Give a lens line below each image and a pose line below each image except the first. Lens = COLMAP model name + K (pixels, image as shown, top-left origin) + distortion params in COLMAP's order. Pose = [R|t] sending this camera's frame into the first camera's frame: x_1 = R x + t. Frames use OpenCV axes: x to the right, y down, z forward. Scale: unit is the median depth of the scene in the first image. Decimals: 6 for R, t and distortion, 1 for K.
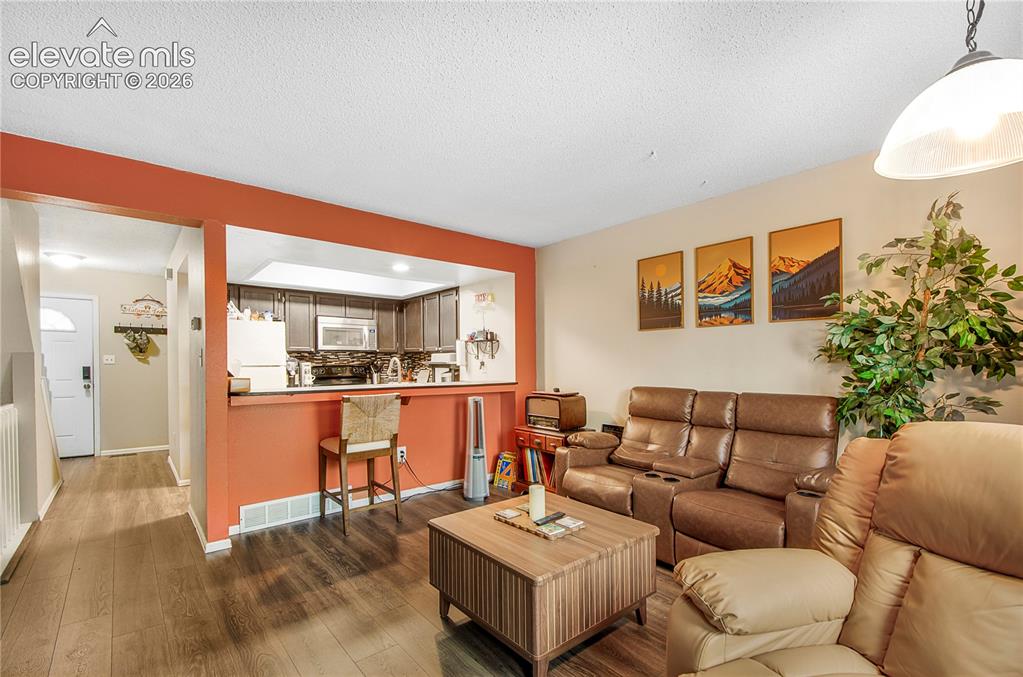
lens RADIAL K [[452.6, 0, 509.7], [0, 452.6, 364.8], [0, 0, 1]] dist [0.035891, -0.020147]
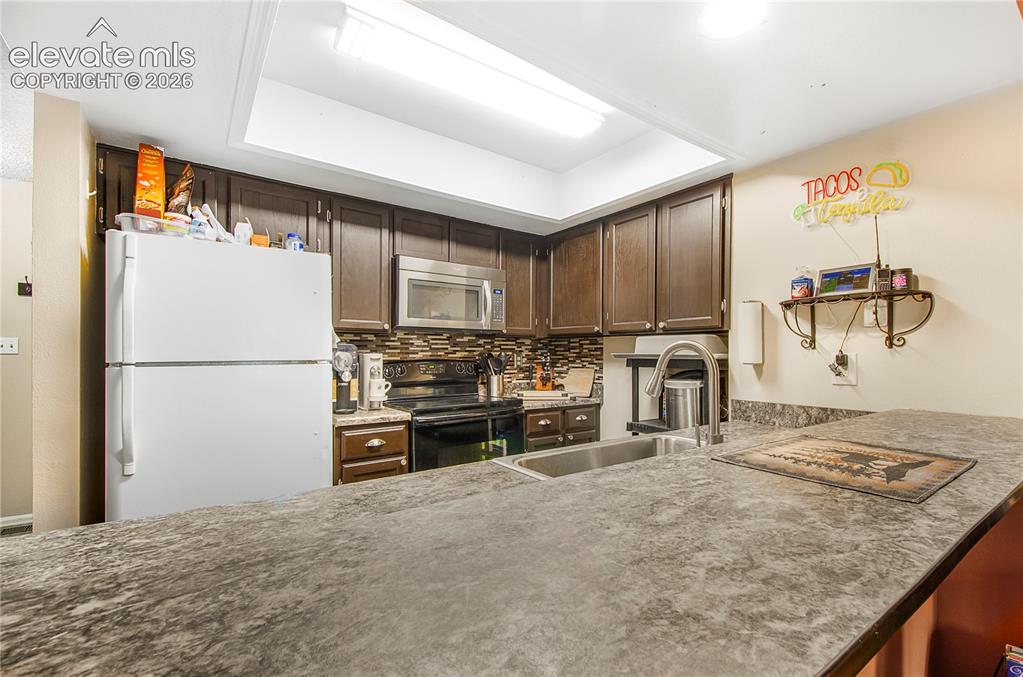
lens RADIAL K [[442.3, 0, 514.9], [0, 442.3, 347.7], [0, 0, 1]] dist [0.033250, -0.000325]
pose [[0.998031, 0.007631, -0.062256, -0.274648], [-0.008840, 0.999777, -0.019182, -0.003073], [0.062096, 0.019695, 0.997876, 0.556151]]
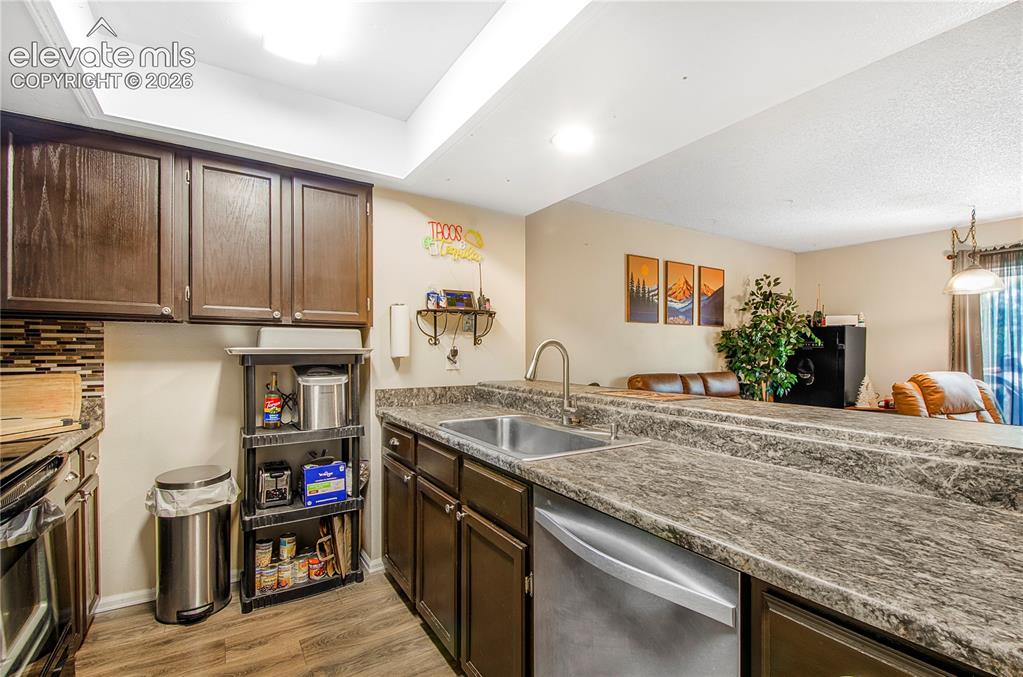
lens RADIAL K [[454.3, 0, 514.1], [0, 454.3, 352.1], [0, 0, 1]] dist [0.012943, 0.000335]
pose [[0.115515, 0.003930, 0.993298, -0.533052], [0.004054, 0.999982, -0.004428, -0.001017], [-0.993297, 0.004538, 0.115497, 0.774644]]
